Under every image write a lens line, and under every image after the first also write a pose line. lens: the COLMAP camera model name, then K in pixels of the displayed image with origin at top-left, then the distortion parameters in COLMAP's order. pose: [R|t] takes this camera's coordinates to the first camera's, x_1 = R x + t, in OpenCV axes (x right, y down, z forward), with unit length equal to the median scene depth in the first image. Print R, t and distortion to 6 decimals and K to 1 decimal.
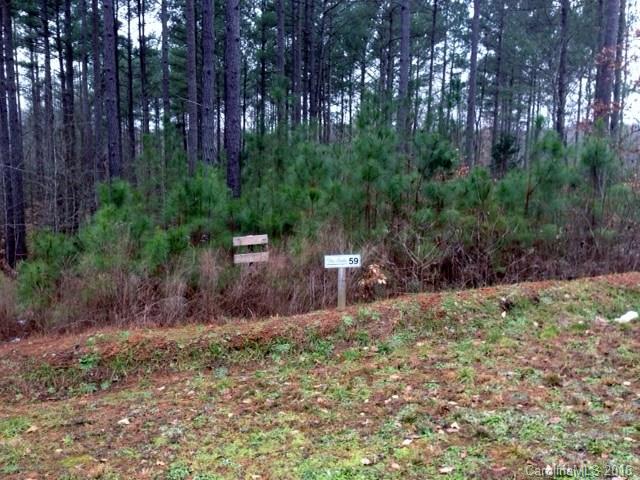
lens RADIAL K [[605.5, 0, 320.3], [0, 605.5, 239.2], [0, 0, 1]] dist [-0.020676, 0.000000]
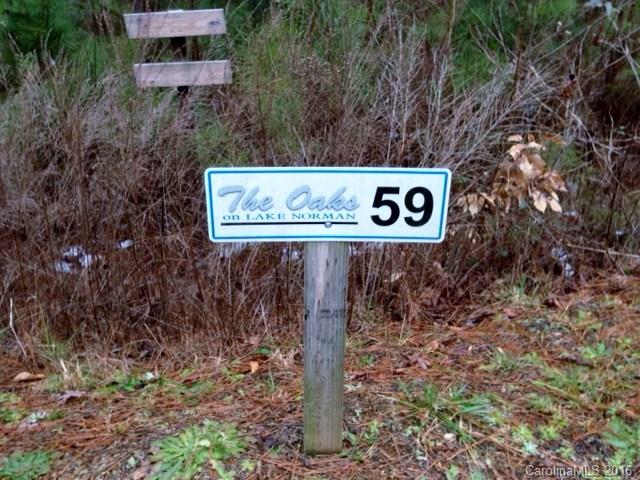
lens RADIAL K [[605.5, 0, 319.4], [0, 605.5, 238.6], [0, 0, 1]] dist [-0.020676, 0.000000]
pose [[0.976308, 0.100006, -0.191889, 0.064699], [-0.026481, 0.935346, 0.352741, -0.010289], [0.214759, -0.339302, 0.915834, 0.850417]]
